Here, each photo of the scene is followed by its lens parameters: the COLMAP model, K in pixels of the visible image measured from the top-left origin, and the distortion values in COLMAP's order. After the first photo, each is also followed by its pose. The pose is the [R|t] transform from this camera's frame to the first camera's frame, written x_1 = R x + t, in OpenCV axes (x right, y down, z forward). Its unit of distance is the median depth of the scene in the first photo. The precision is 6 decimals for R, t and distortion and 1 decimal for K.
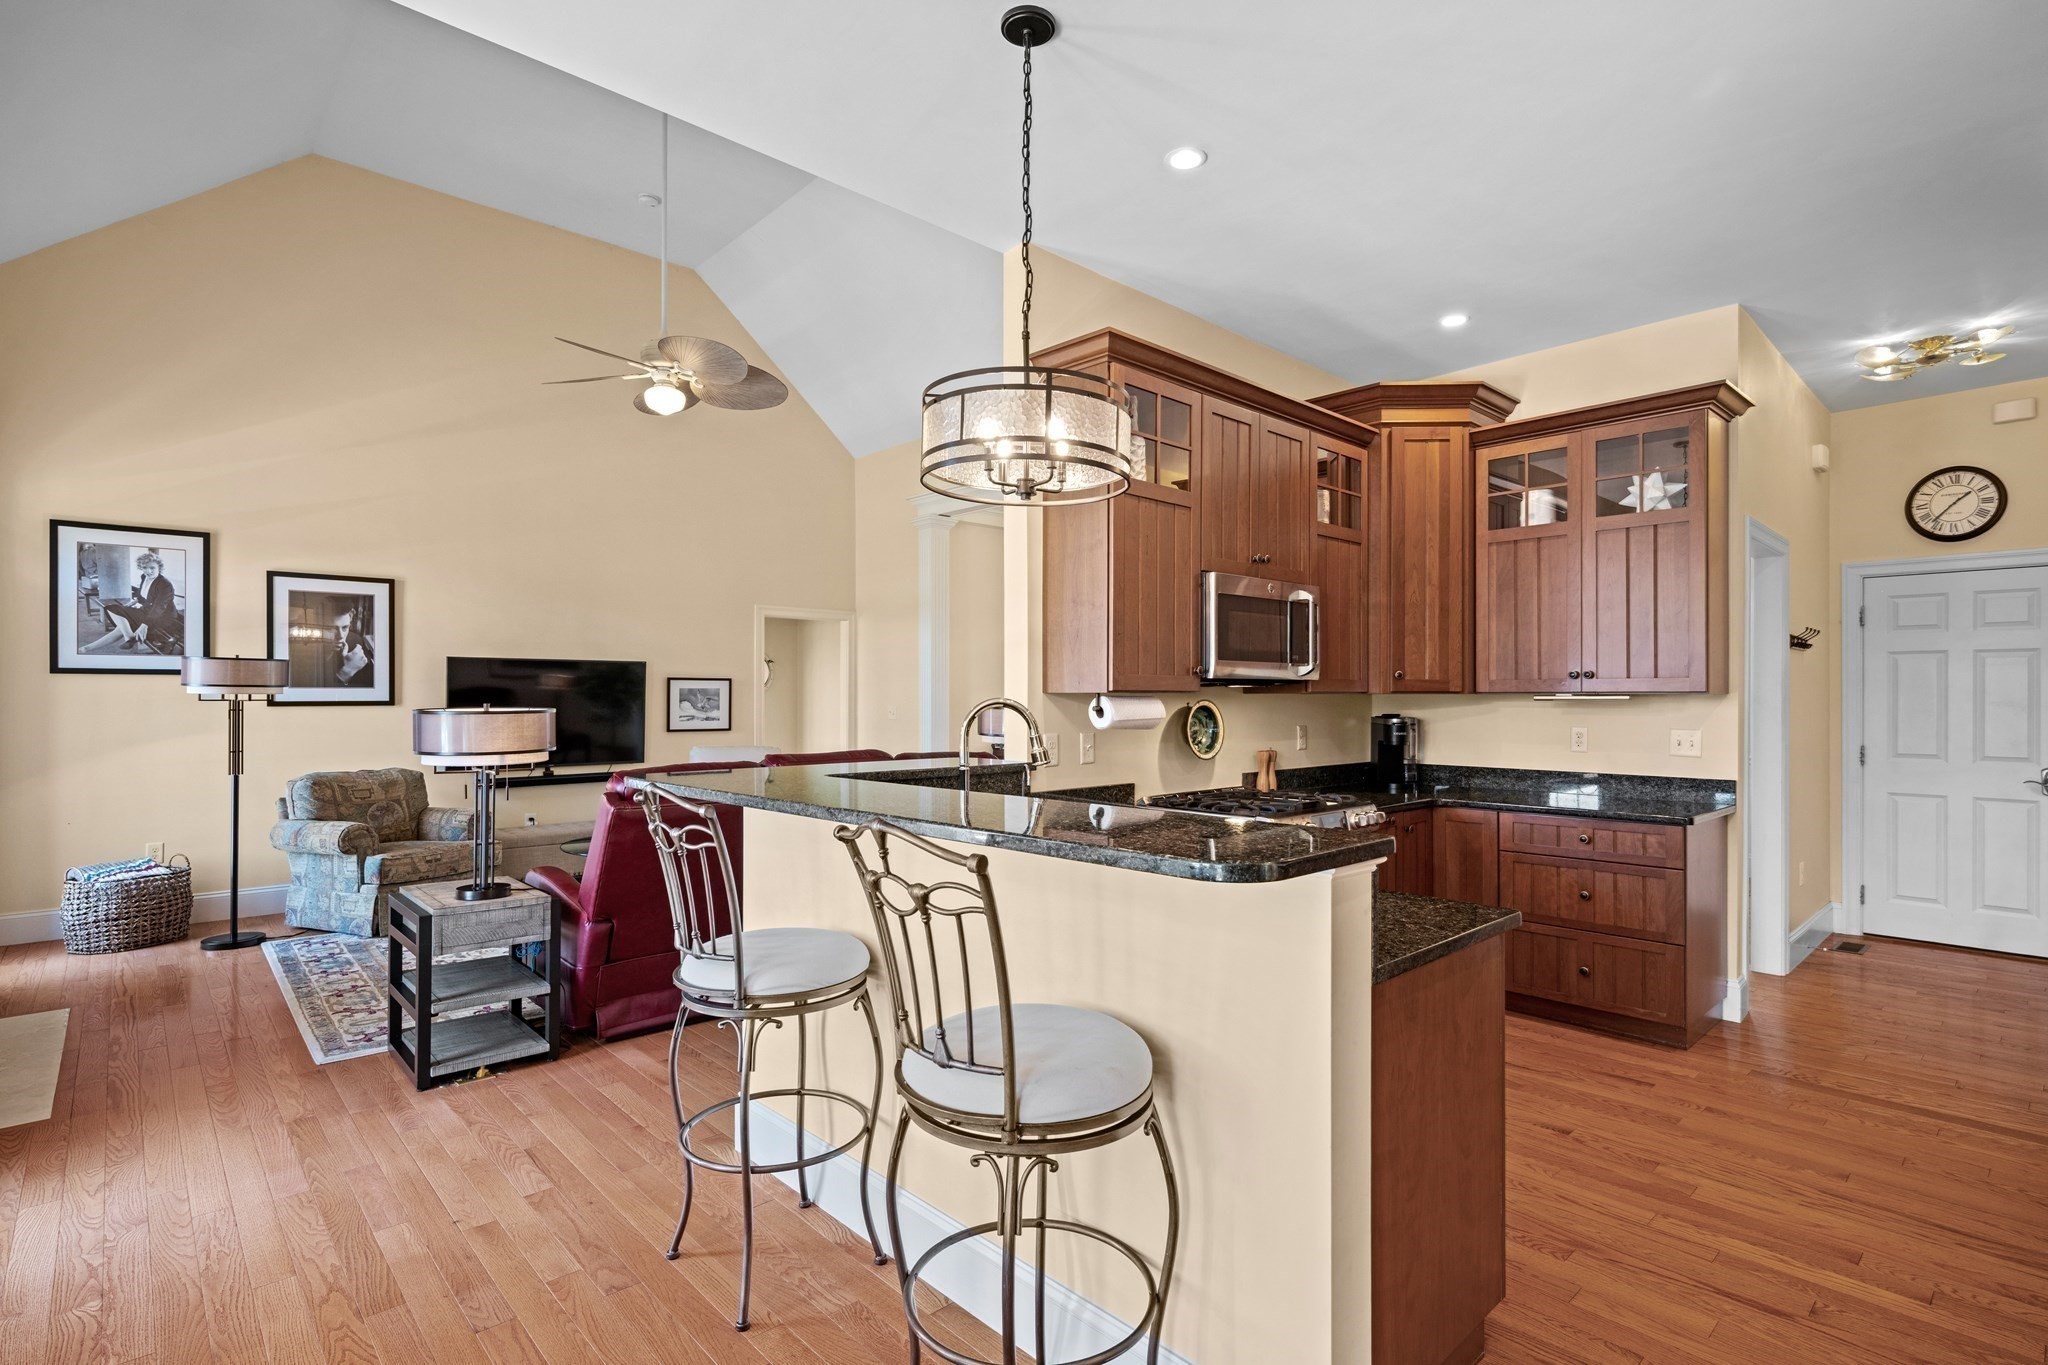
lens RADIAL K [[977.1, 0, 1038.5], [0, 977.1, 699.2], [0, 0, 1]] dist [-0.008314, 0.000218]
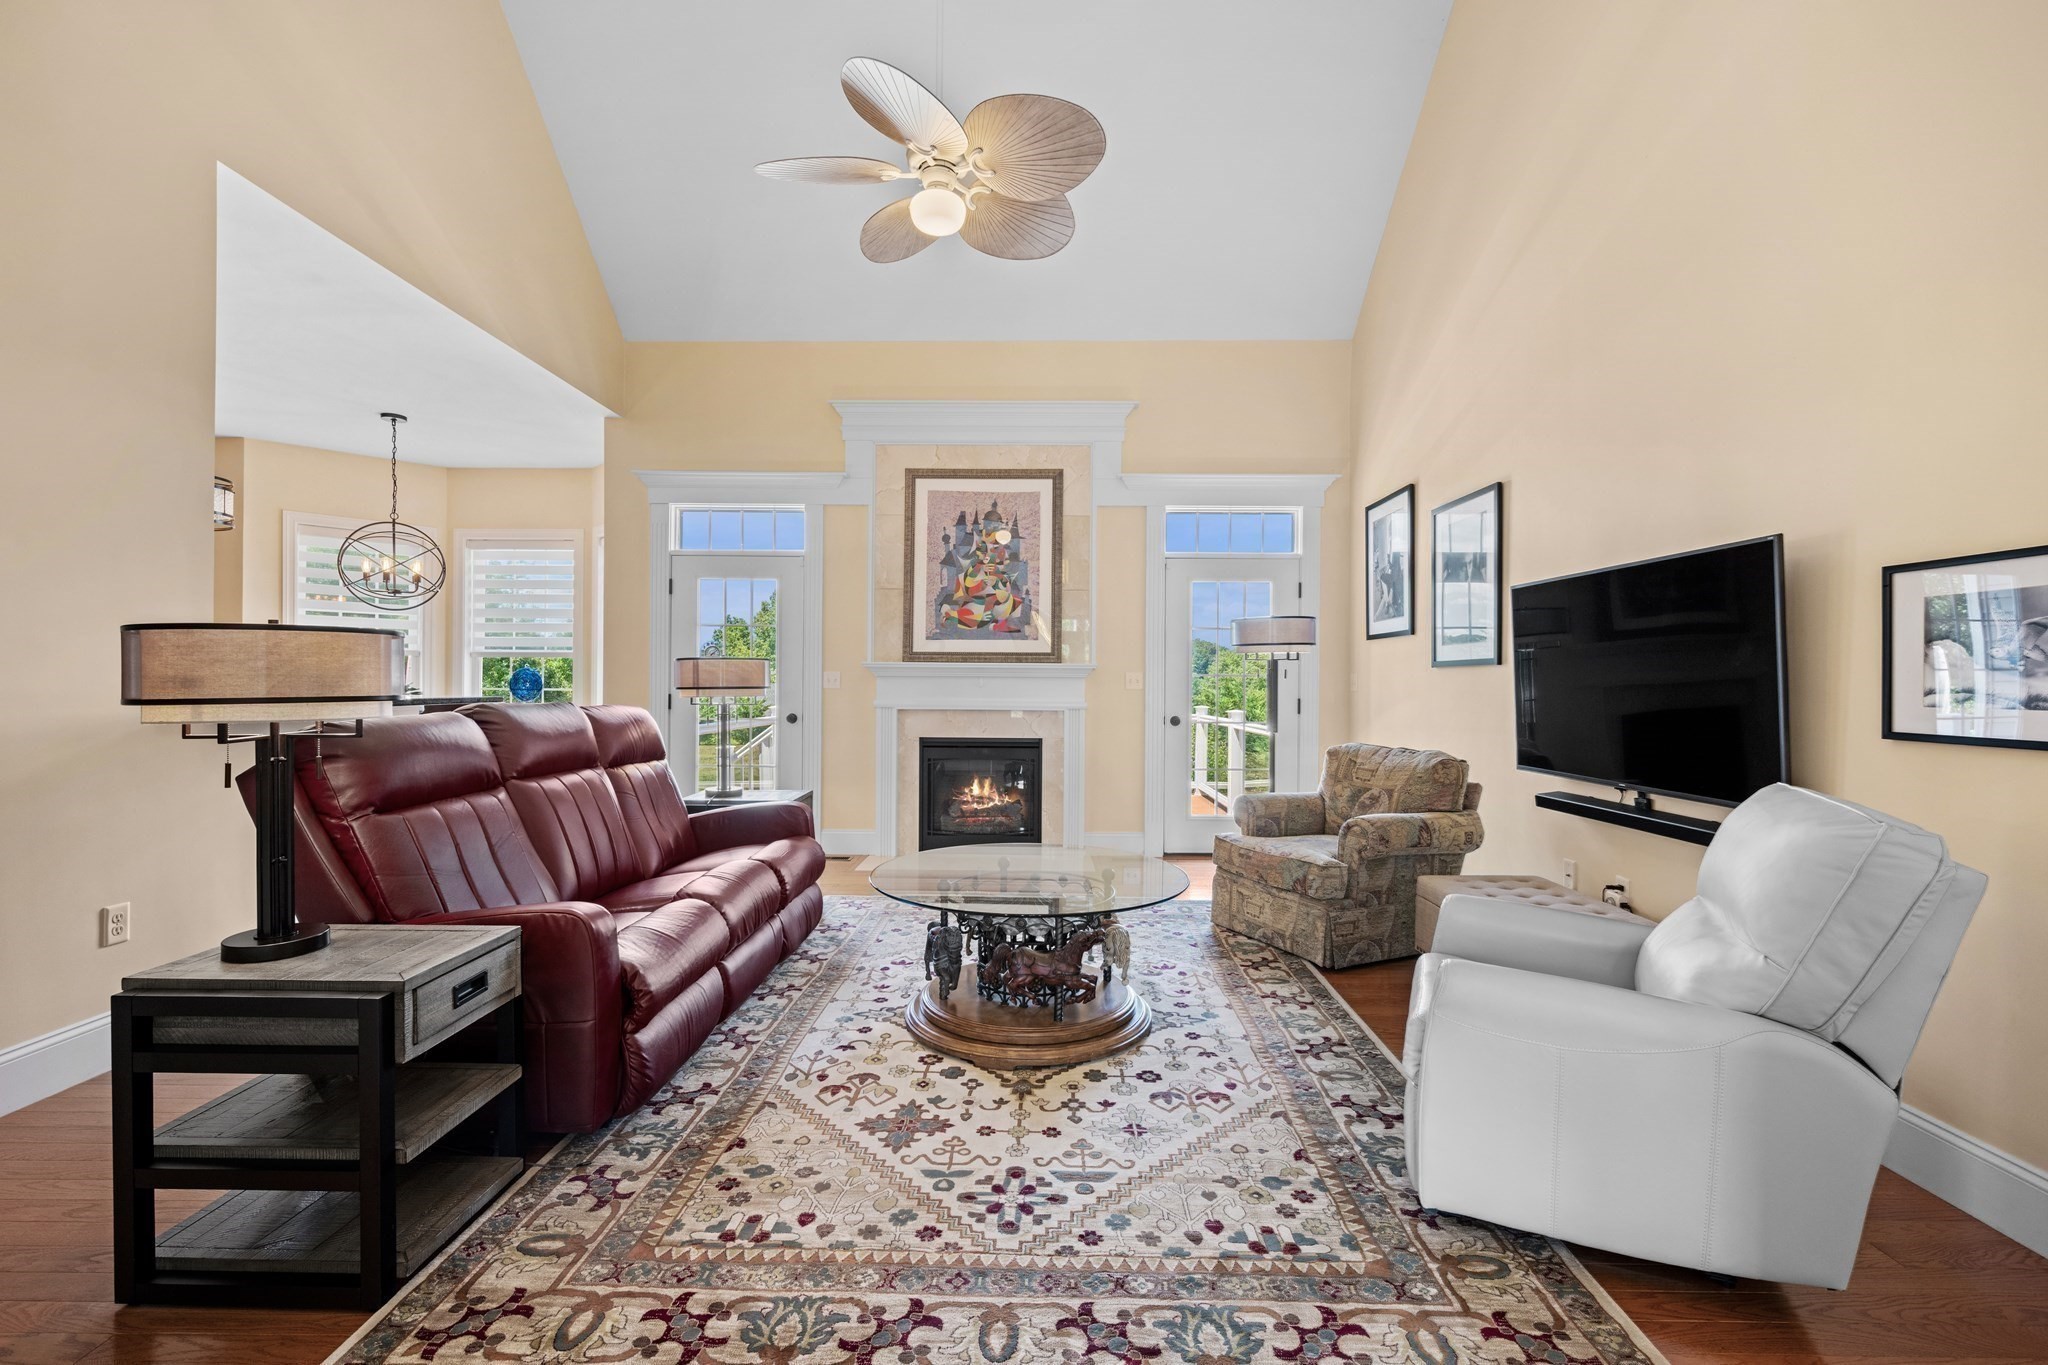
lens RADIAL K [[934.5, 0, 1046.2], [0, 934.5, 669.8], [0, 0, 1]] dist [0.000088, -0.001040]
pose [[-0.669622, -0.013896, -0.742572, 0.066774], [-0.007705, 0.999901, -0.011763, 0.028273], [0.742662, -0.002155, -0.669663, 1.676588]]
